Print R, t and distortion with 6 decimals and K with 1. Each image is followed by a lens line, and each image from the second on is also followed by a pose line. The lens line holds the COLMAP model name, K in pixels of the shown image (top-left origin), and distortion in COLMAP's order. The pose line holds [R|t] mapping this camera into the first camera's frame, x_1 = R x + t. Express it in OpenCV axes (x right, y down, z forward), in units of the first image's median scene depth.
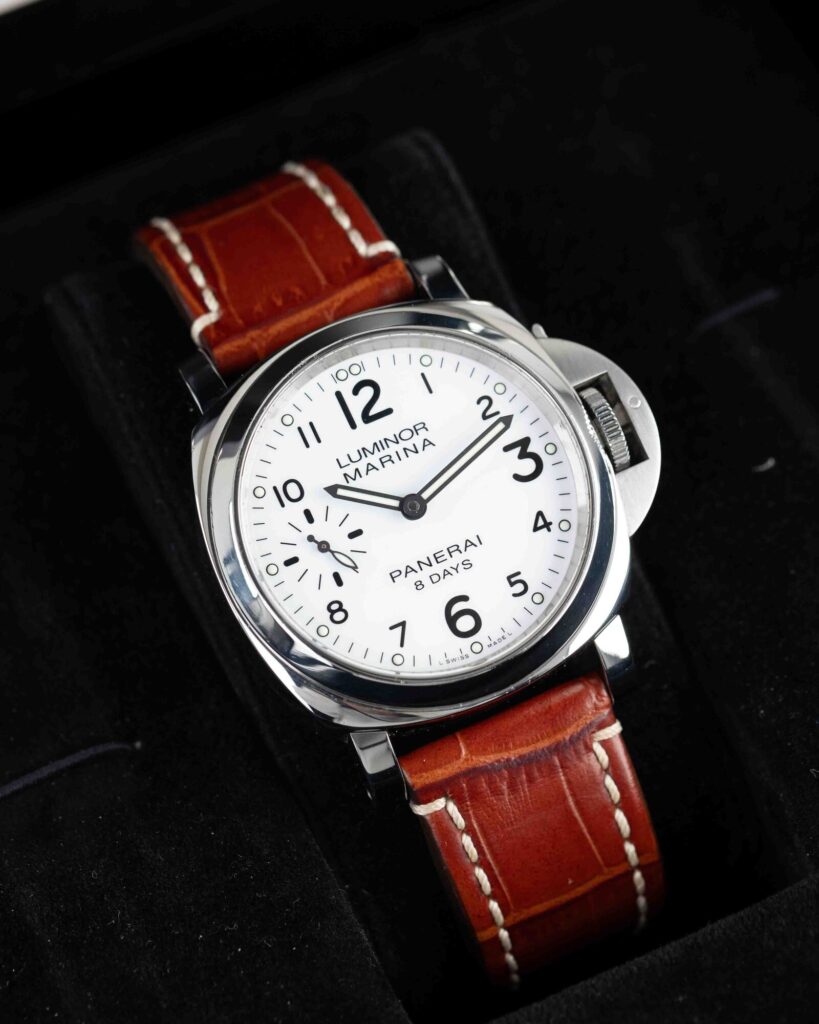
lens RADIAL K [[4923.9, 0, 410.2], [0, 4923.9, 512.0], [0, 0, 1]] dist [-0.124689, 0.000000]
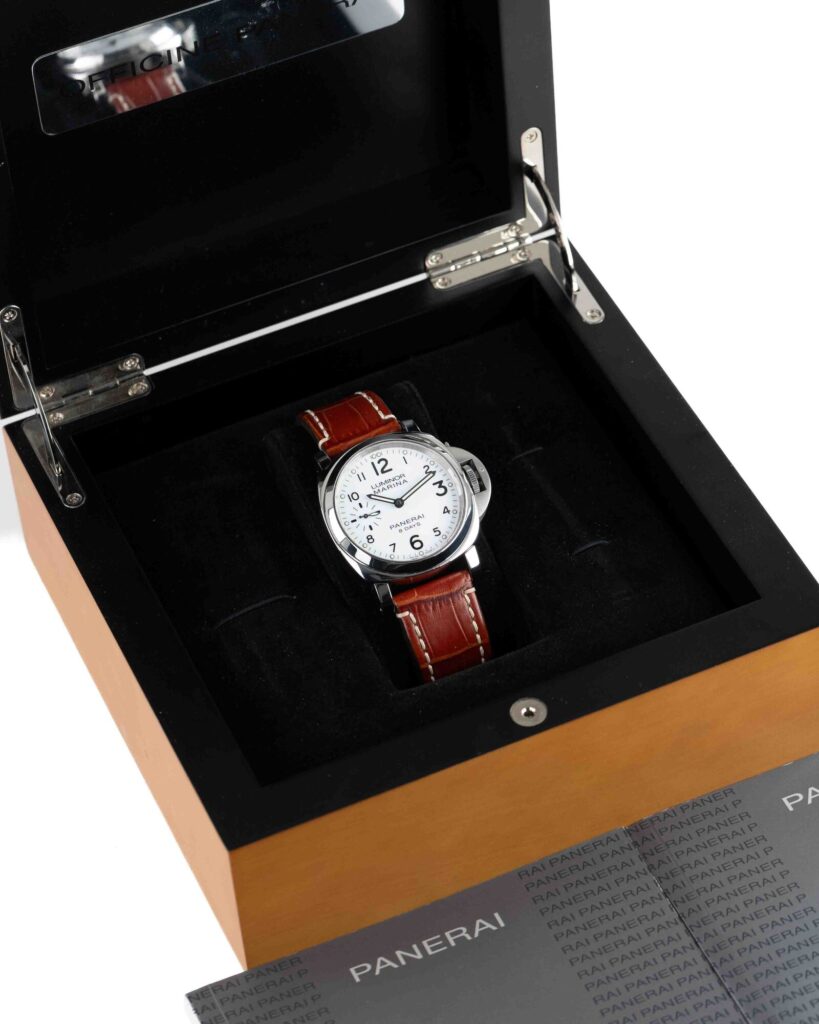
lens RADIAL K [[4923.9, 0, 409.2], [0, 4923.9, 511.8], [0, 0, 1]] dist [-0.124689, 0.000000]
pose [[0.999742, 0.017186, -0.014873, 0.046342], [-0.019537, 0.984203, -0.175960, 0.477919], [0.011614, 0.176205, 0.984285, -1.661113]]
